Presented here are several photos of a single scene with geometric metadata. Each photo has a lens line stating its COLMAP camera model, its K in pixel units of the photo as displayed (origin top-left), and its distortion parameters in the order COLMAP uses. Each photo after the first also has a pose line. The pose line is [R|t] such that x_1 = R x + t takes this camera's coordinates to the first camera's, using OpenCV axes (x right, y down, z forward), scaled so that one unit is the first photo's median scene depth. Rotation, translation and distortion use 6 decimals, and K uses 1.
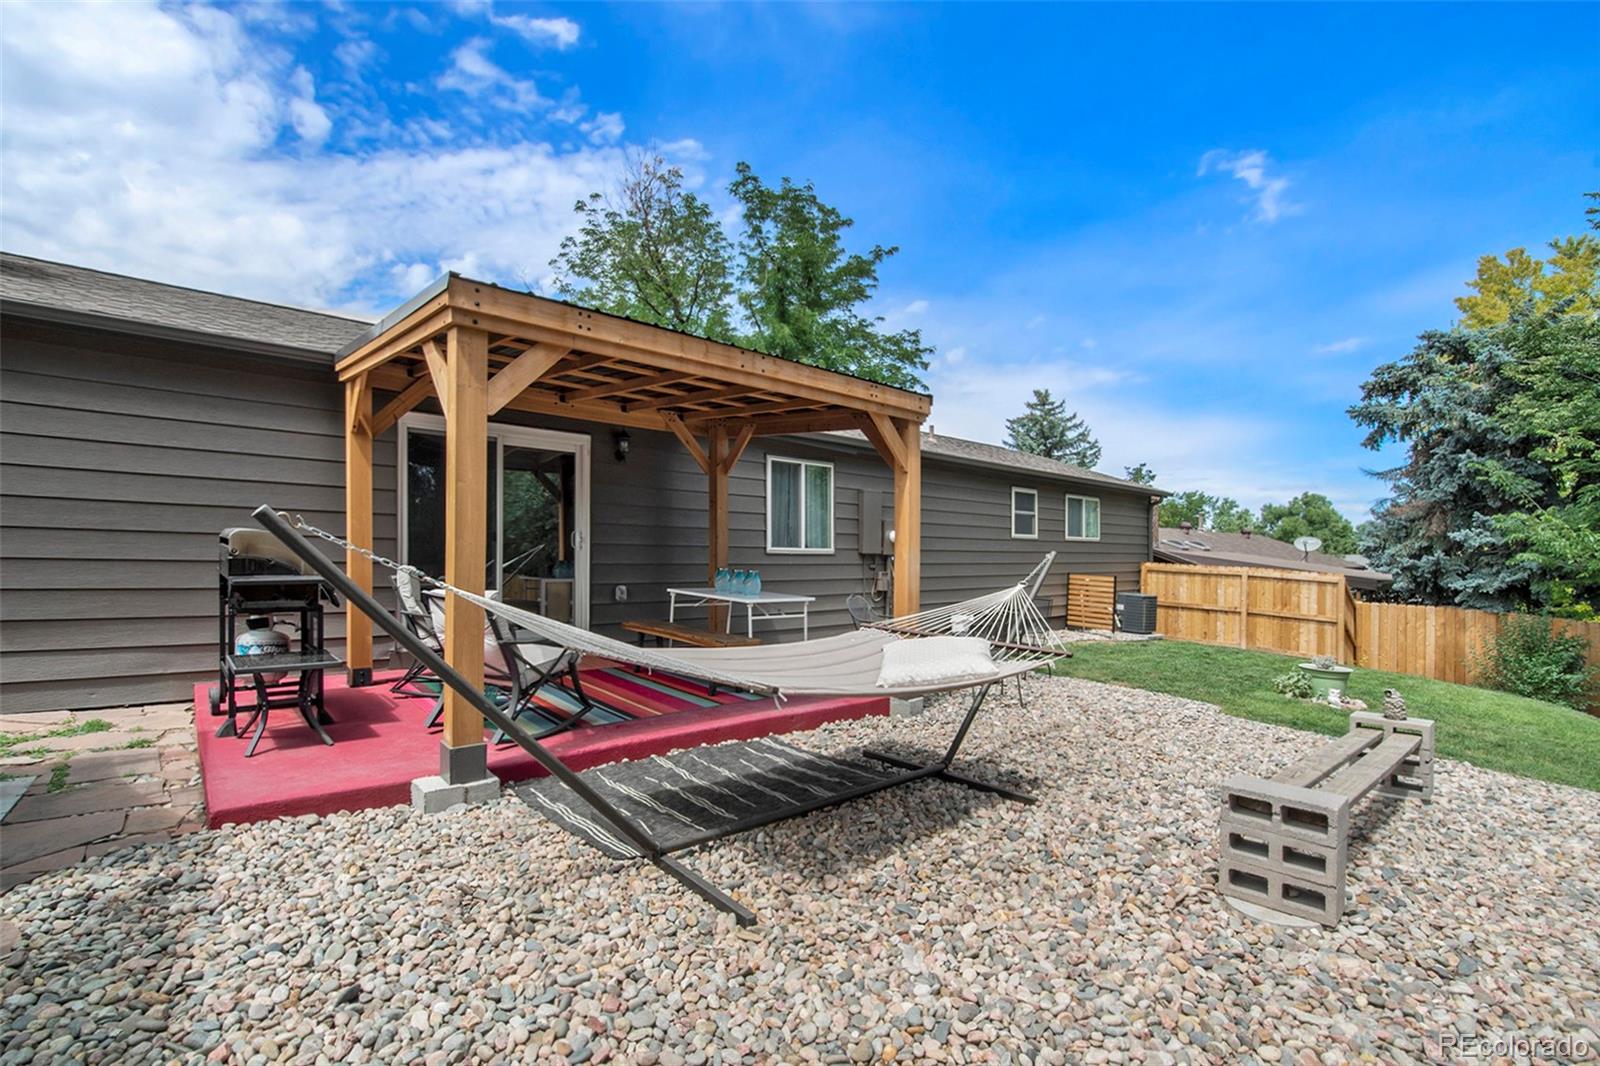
lens RADIAL K [[764.7, 0, 800.0], [0, 764.7, 533.0], [0, 0, 1]] dist [-0.031156, 0.000108]
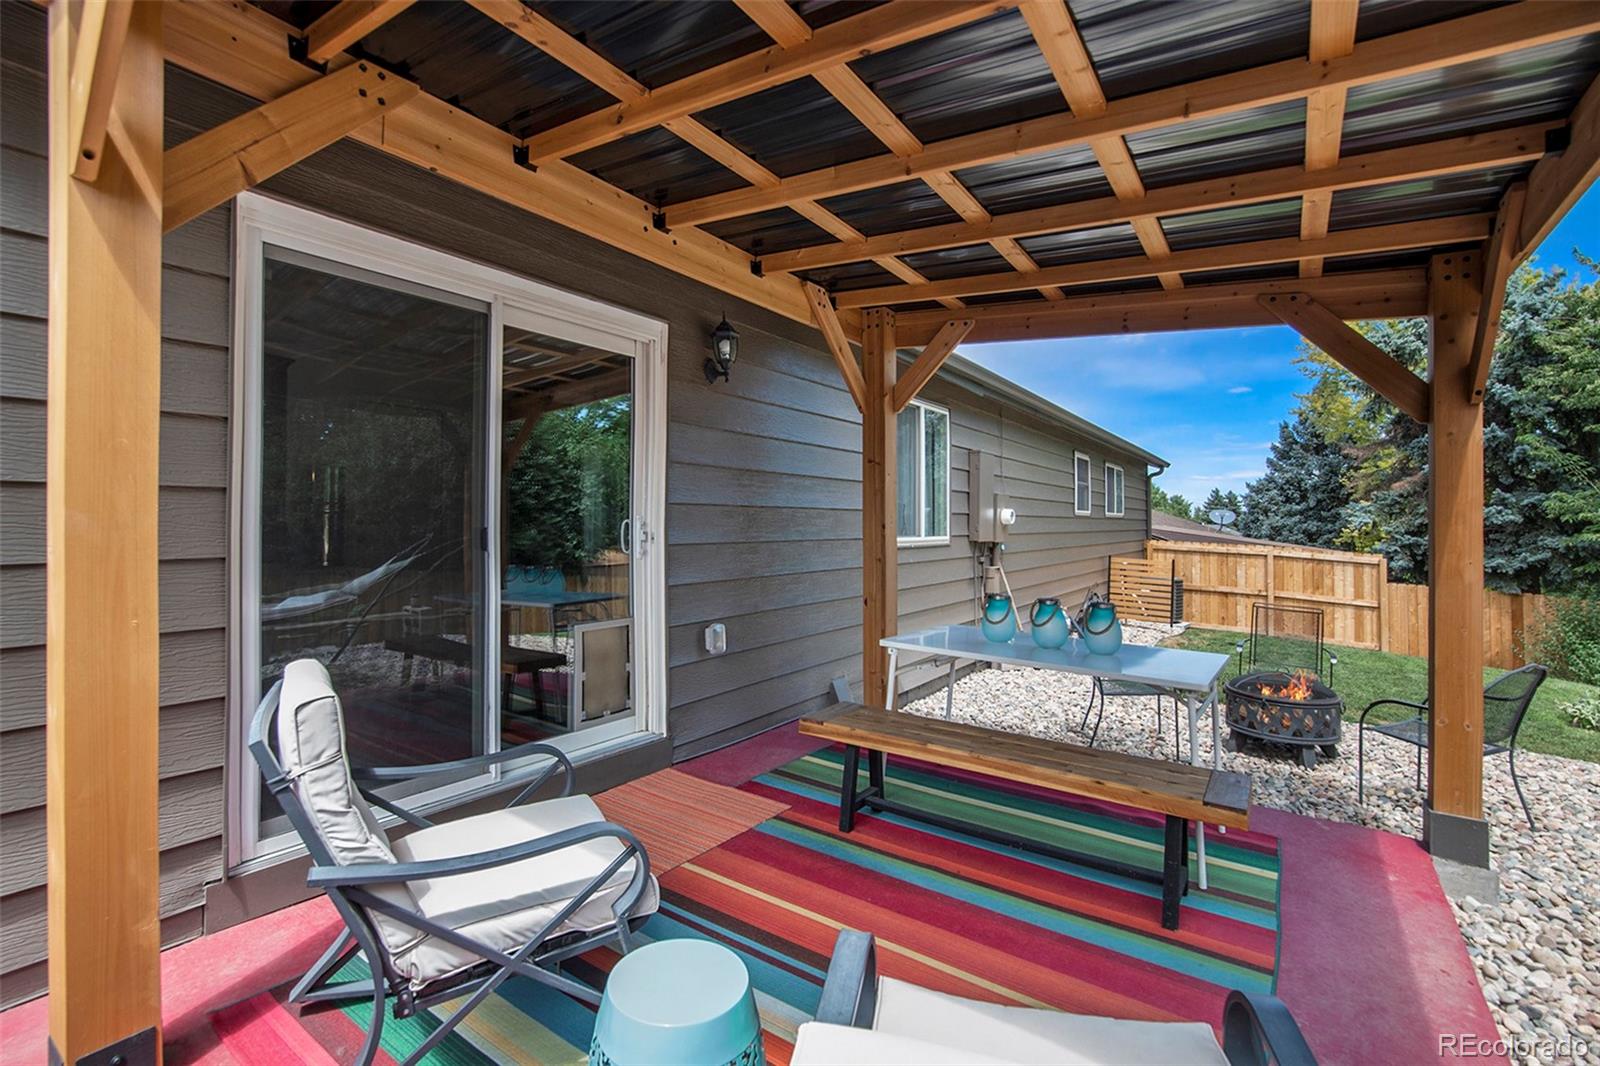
lens RADIAL K [[739.3, 0, 800.0], [0, 739.3, 503.8], [0, 0, 1]] dist [-0.025532, 0.000344]
pose [[0.972116, 0.005643, 0.234432, -0.183233], [-0.008047, 0.999924, 0.009298, -0.010150], [-0.234361, -0.010925, 0.972088, 0.314130]]
